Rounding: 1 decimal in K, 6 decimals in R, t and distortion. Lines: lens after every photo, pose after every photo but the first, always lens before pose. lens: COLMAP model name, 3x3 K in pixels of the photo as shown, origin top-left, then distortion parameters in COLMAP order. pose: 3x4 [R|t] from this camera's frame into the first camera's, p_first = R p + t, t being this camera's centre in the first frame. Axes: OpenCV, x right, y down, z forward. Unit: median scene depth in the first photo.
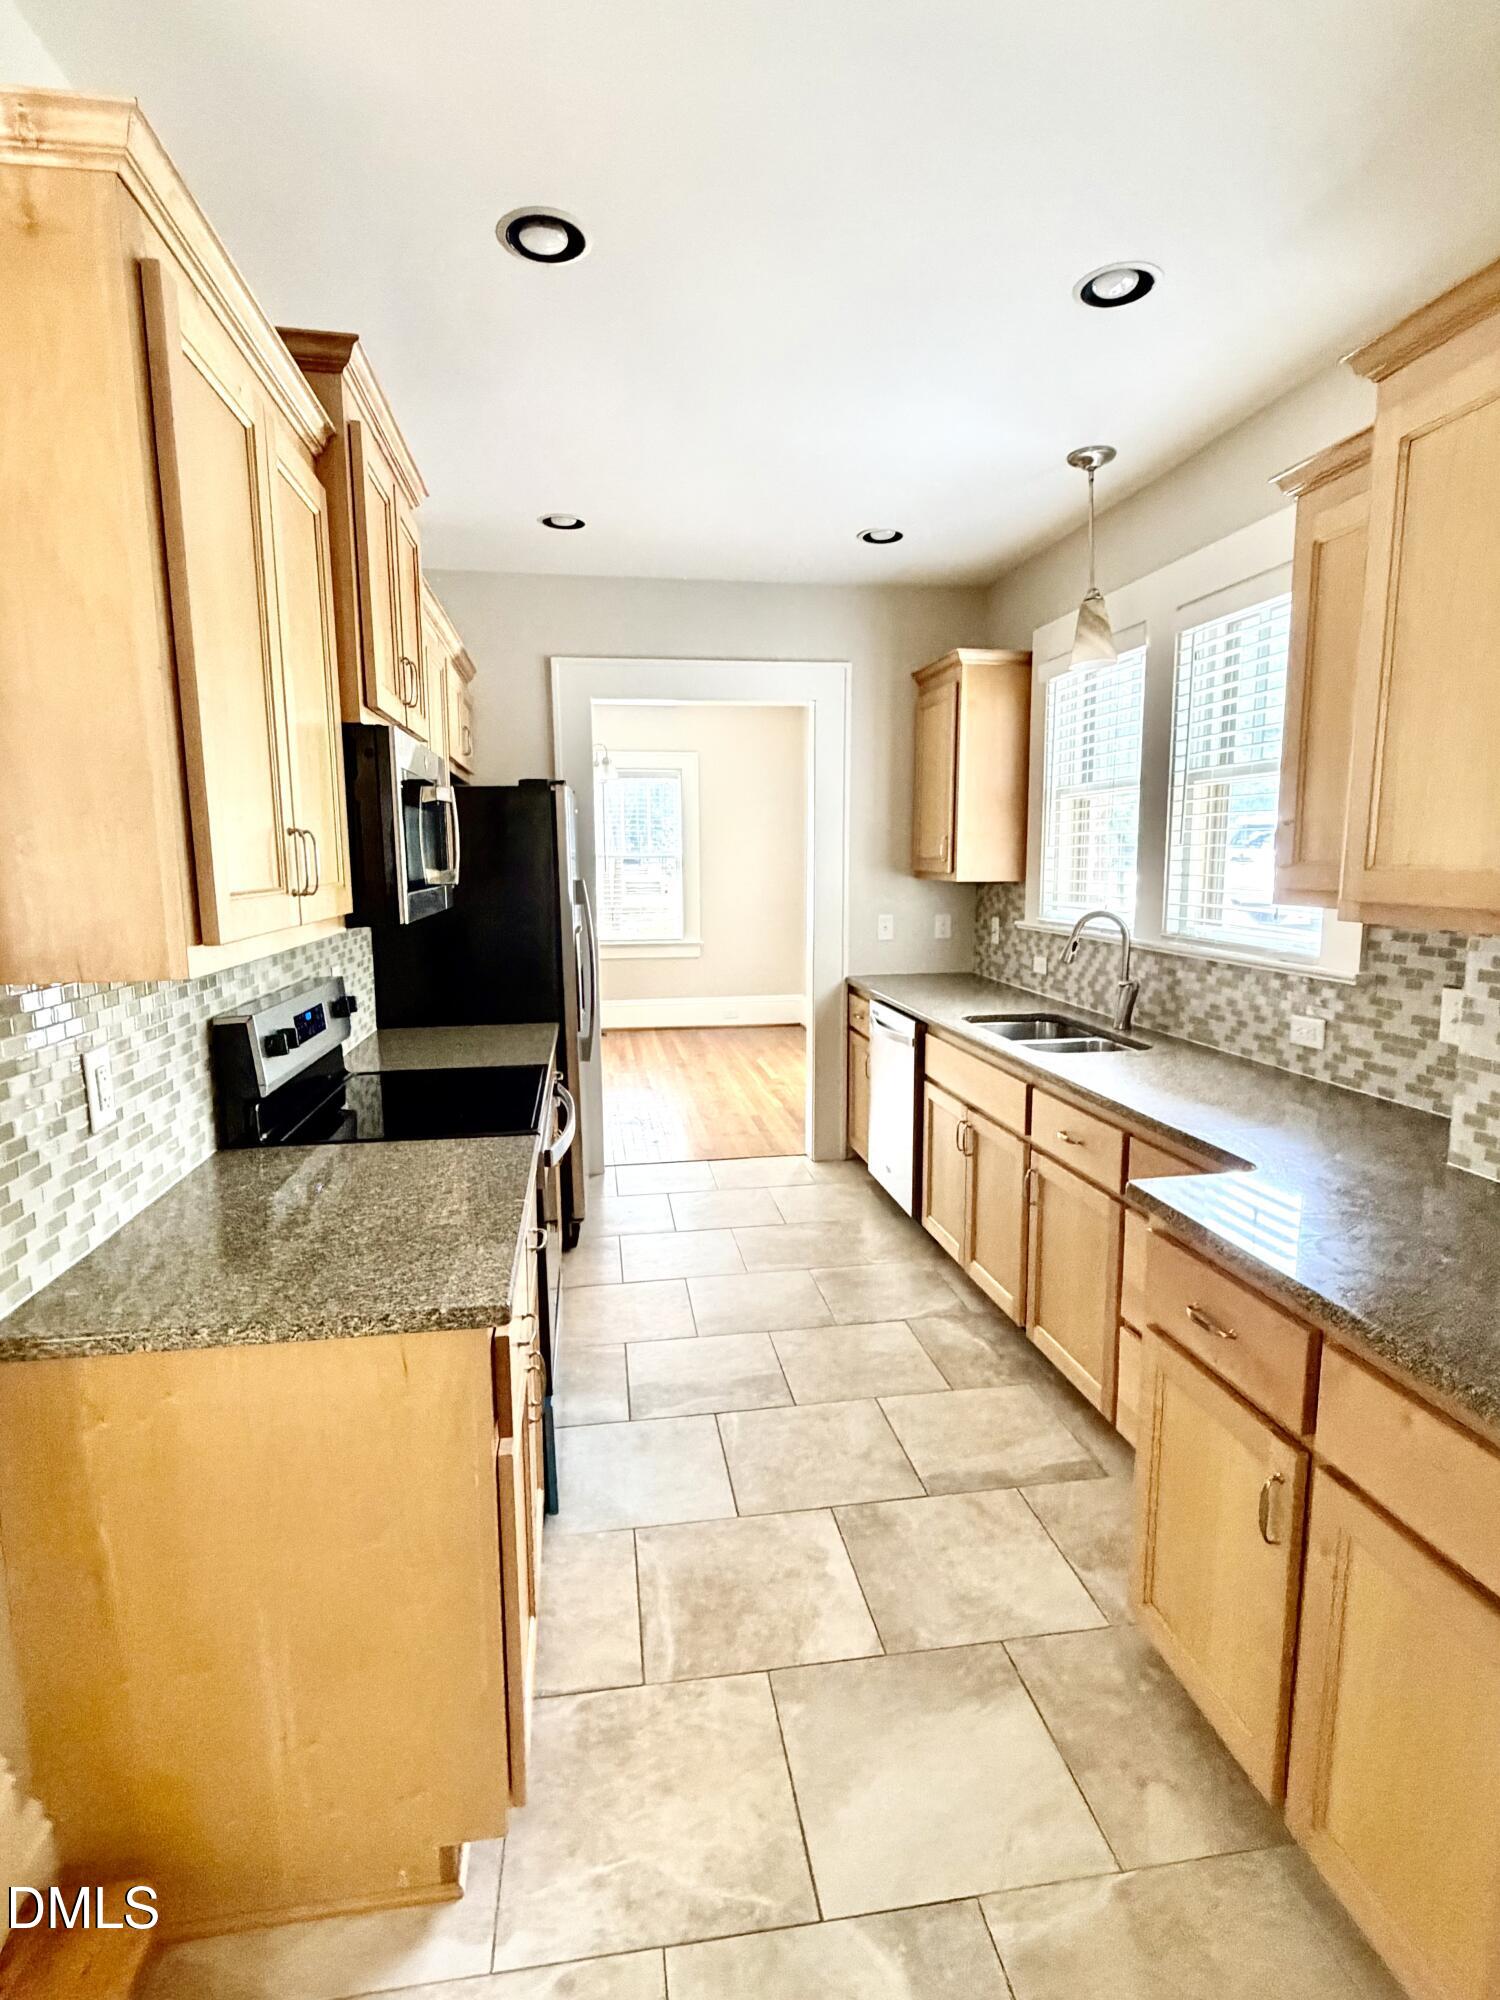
lens RADIAL K [[1007.8, 0, 747.9], [0, 1007.8, 1000.6], [0, 0, 1]] dist [0.000194, 0.000101]
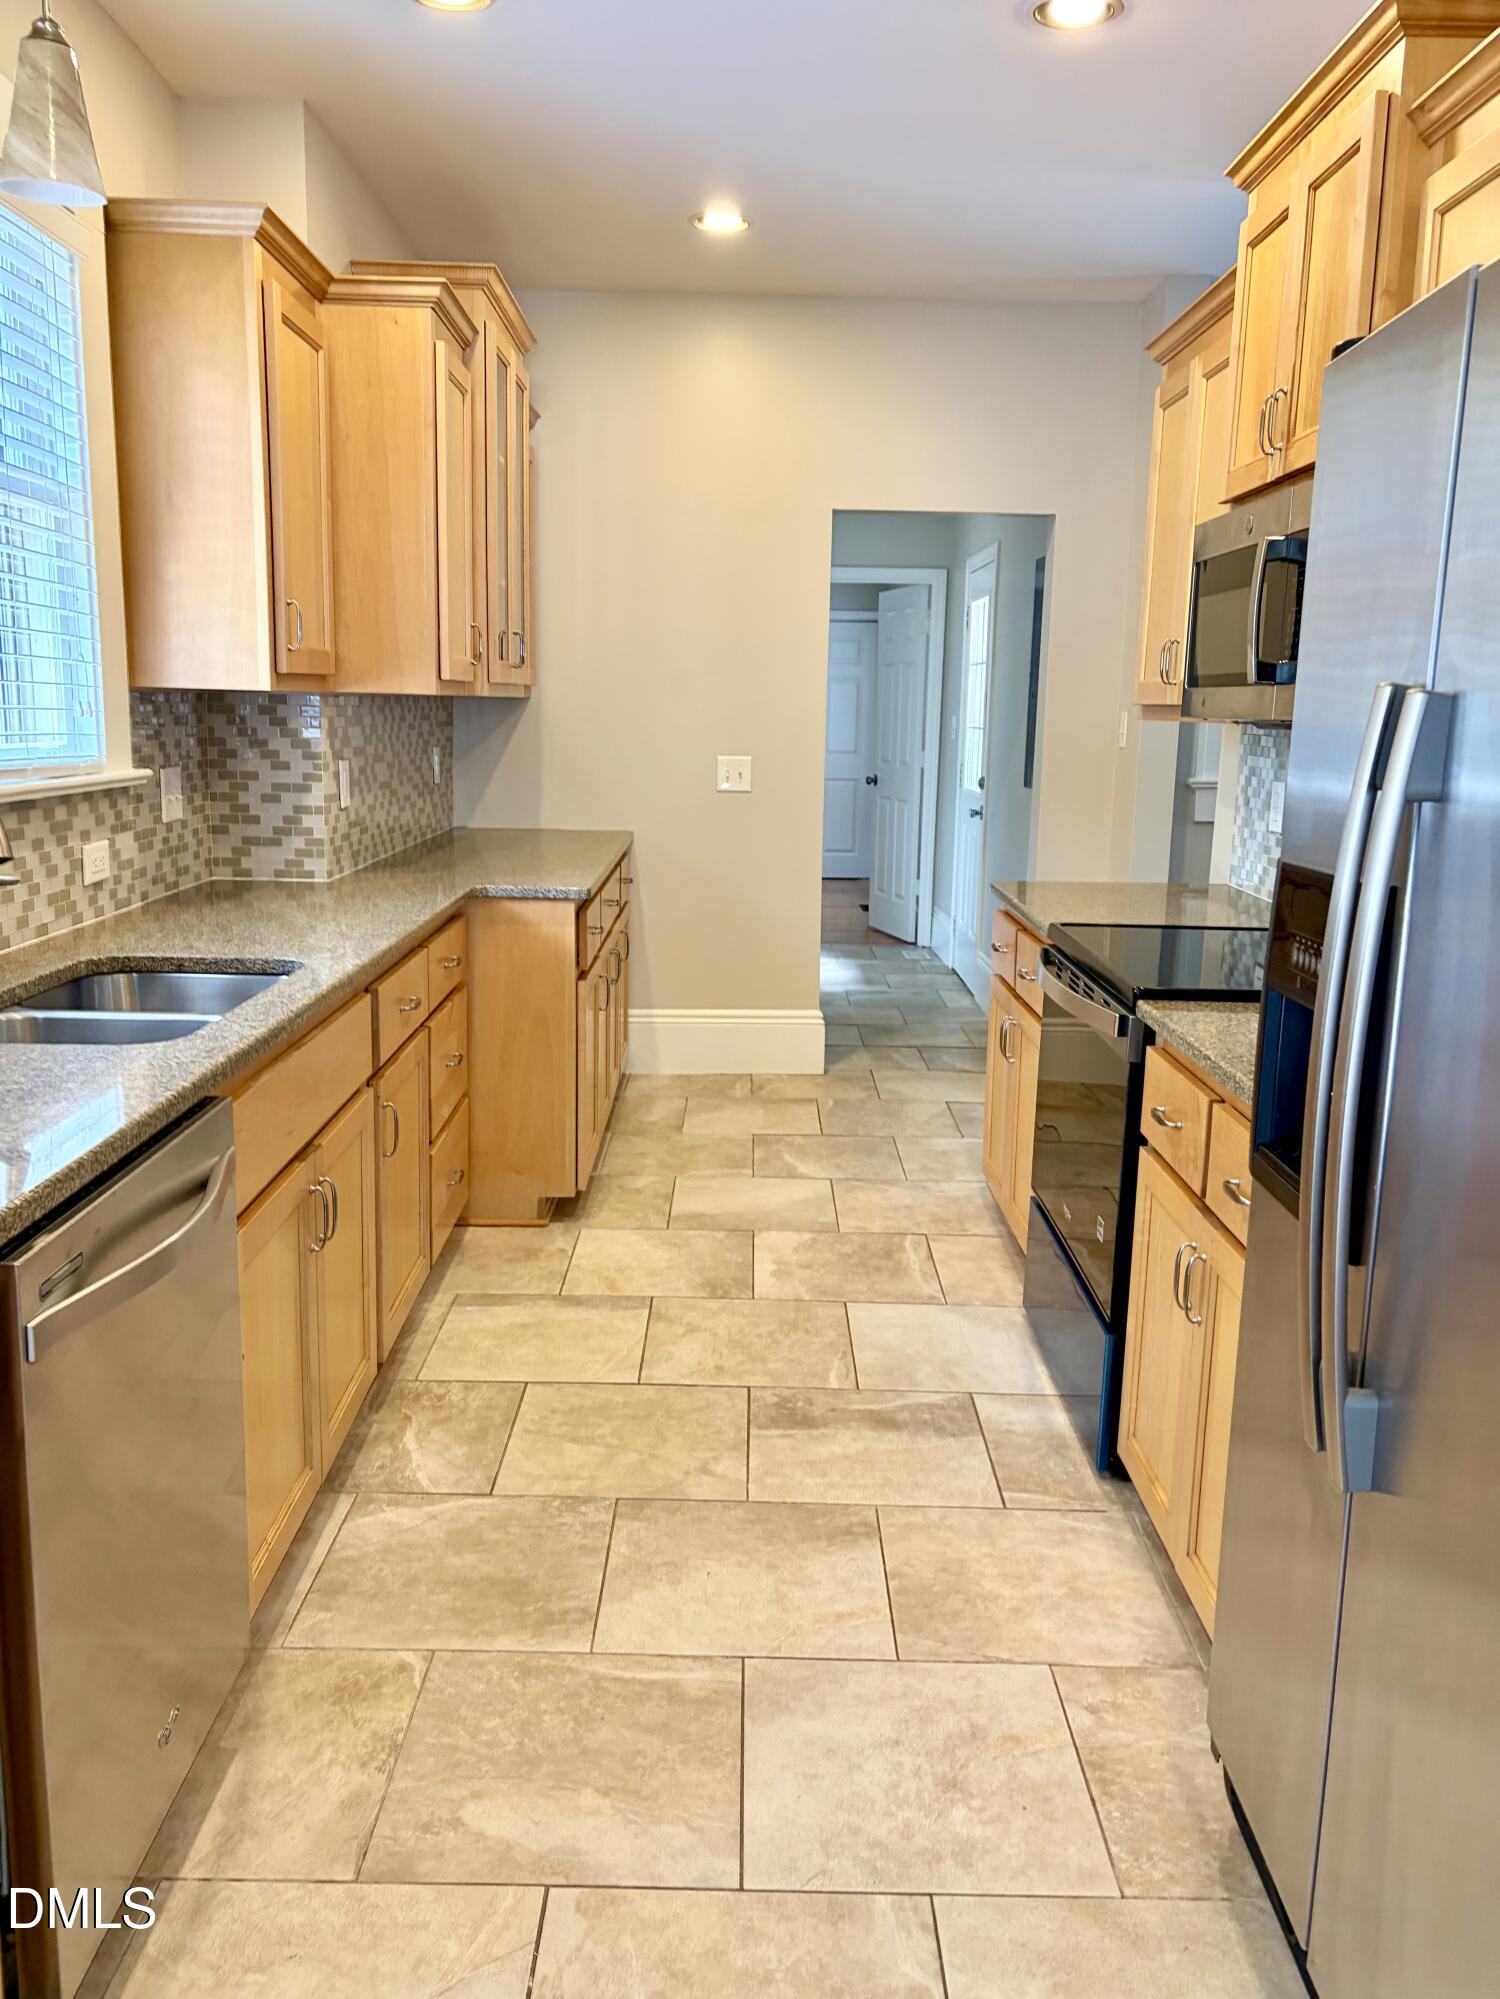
lens RADIAL K [[1528.3, 0, 752.2], [0, 1528.3, 998.5], [0, 0, 1]] dist [0.003580, 0.000309]
pose [[-0.988663, -0.040896, 0.144478, -0.137964], [0.007620, 0.947291, 0.320284, -0.299529], [-0.149961, 0.317754, -0.936239, 2.562741]]
